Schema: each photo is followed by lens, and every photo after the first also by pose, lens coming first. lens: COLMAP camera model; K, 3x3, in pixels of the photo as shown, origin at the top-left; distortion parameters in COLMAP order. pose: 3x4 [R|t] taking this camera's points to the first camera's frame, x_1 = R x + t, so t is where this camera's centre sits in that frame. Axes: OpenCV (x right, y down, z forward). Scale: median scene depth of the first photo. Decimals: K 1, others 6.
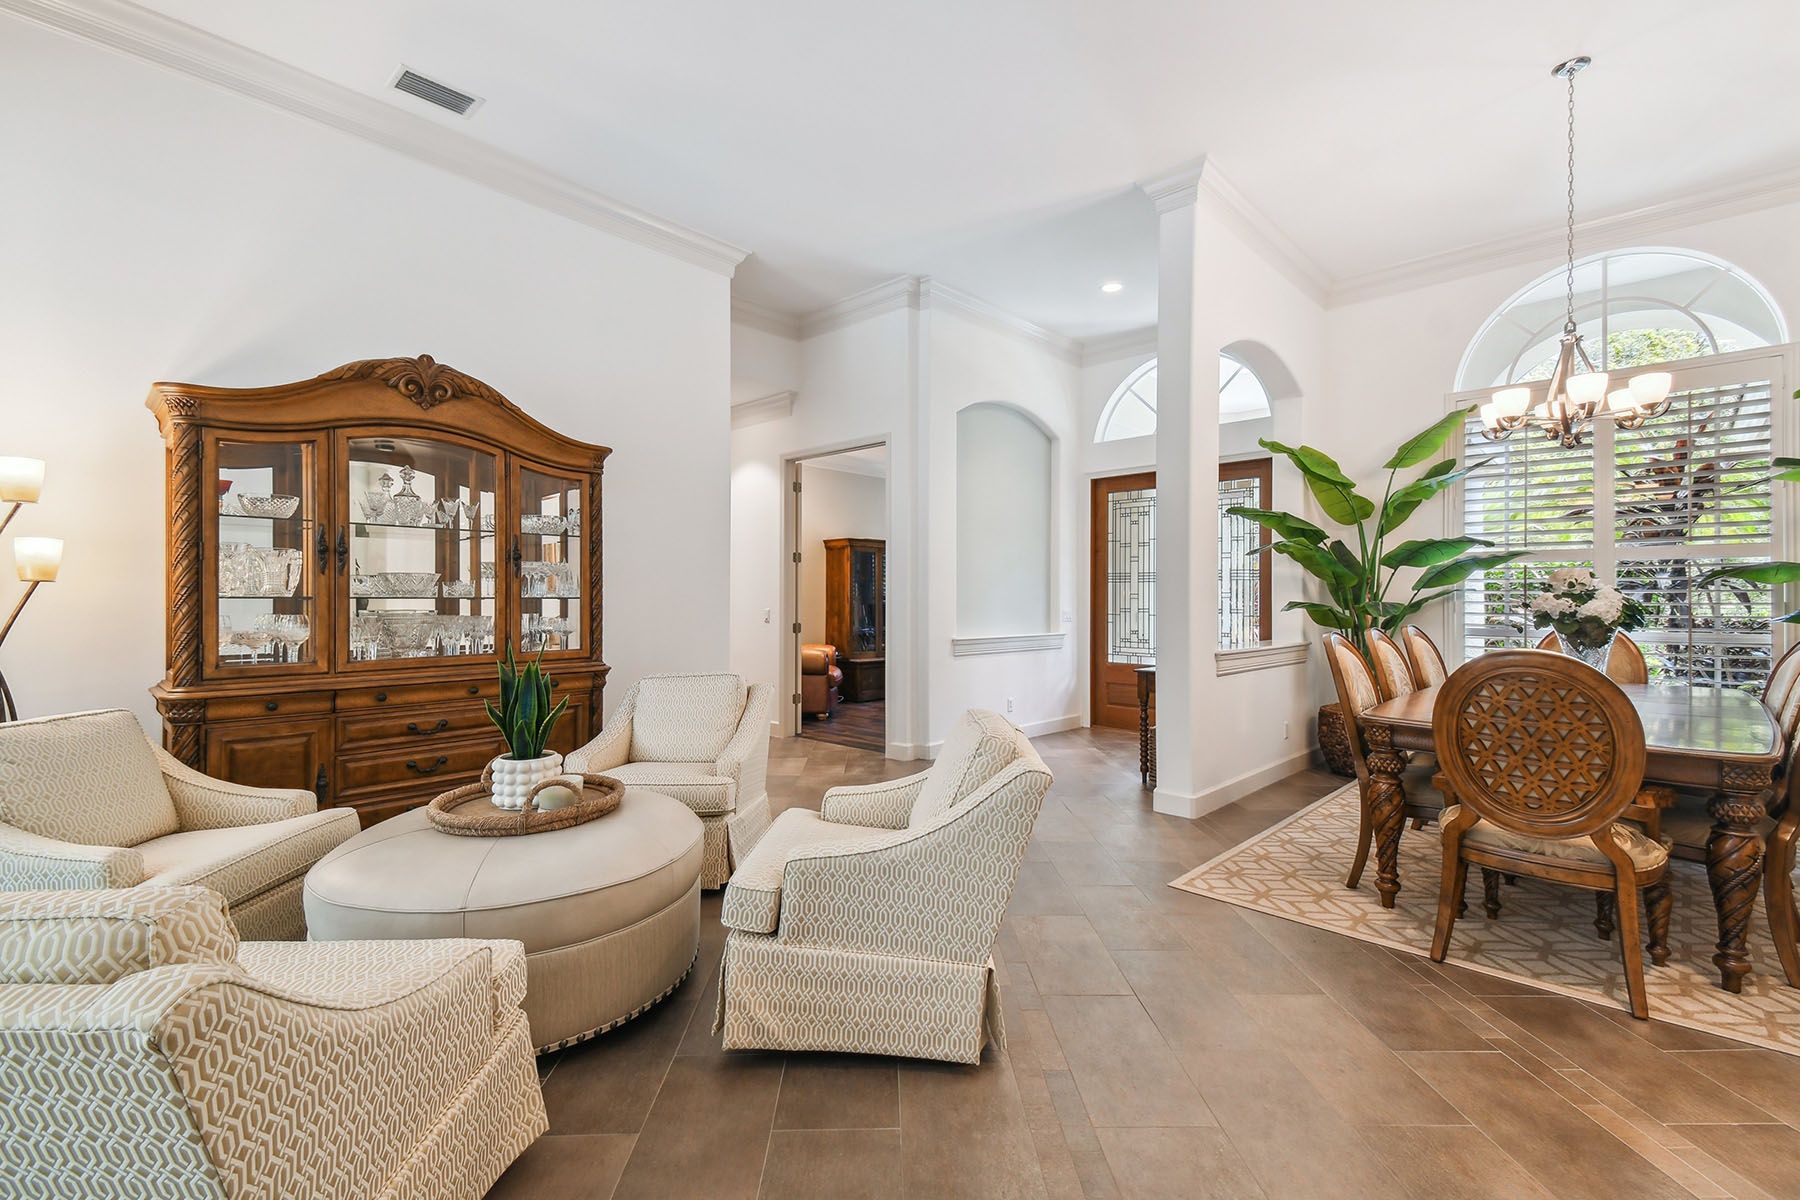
lens RADIAL K [[787.6, 0, 896.5], [0, 787.6, 594.6], [0, 0, 1]] dist [0.049161, -0.020716]
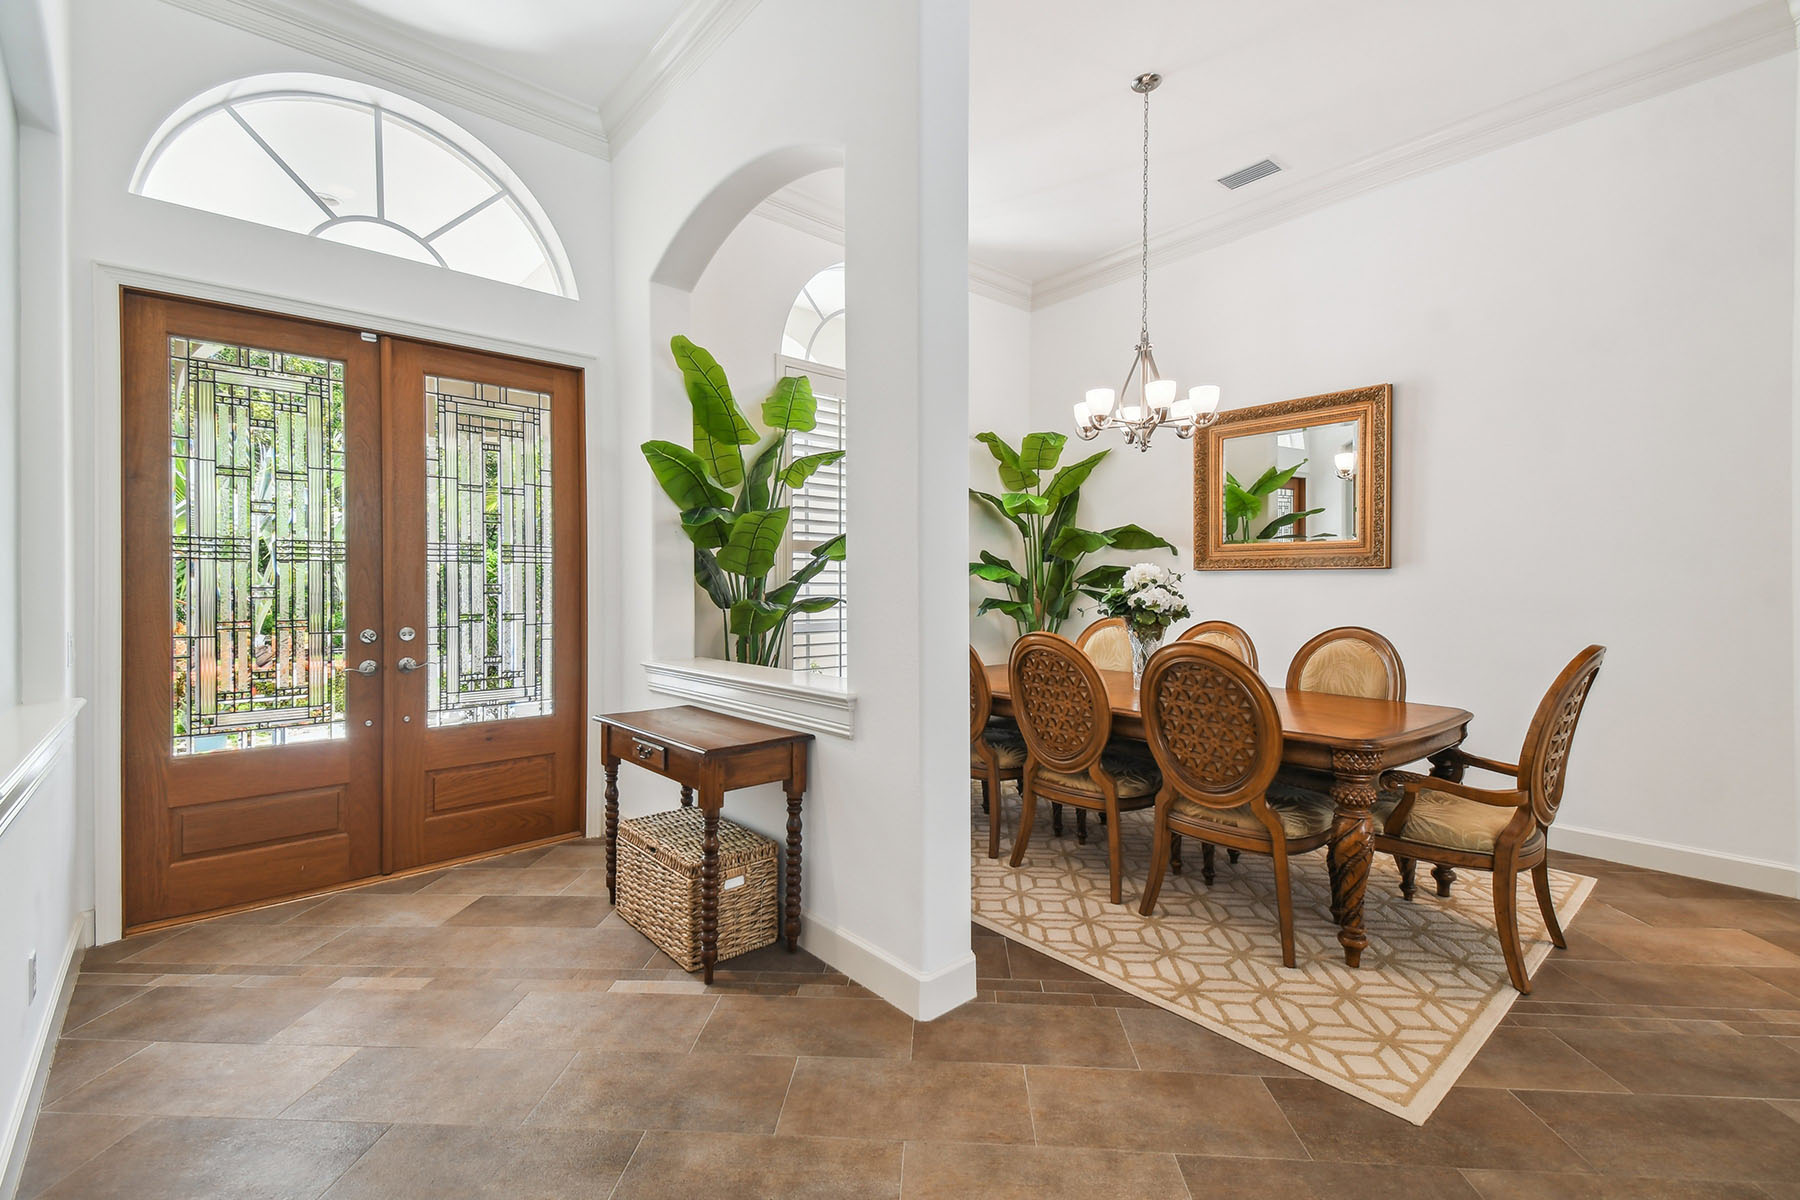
lens RADIAL K [[787.6, 0, 903.1], [0, 787.6, 590.5], [0, 0, 1]] dist [0.049161, -0.020716]
pose [[0.088623, -0.005776, 0.996048, -0.206441], [0.000736, 0.999983, 0.005734, -0.002329], [-0.996065, 0.000225, 0.088626, 1.138868]]
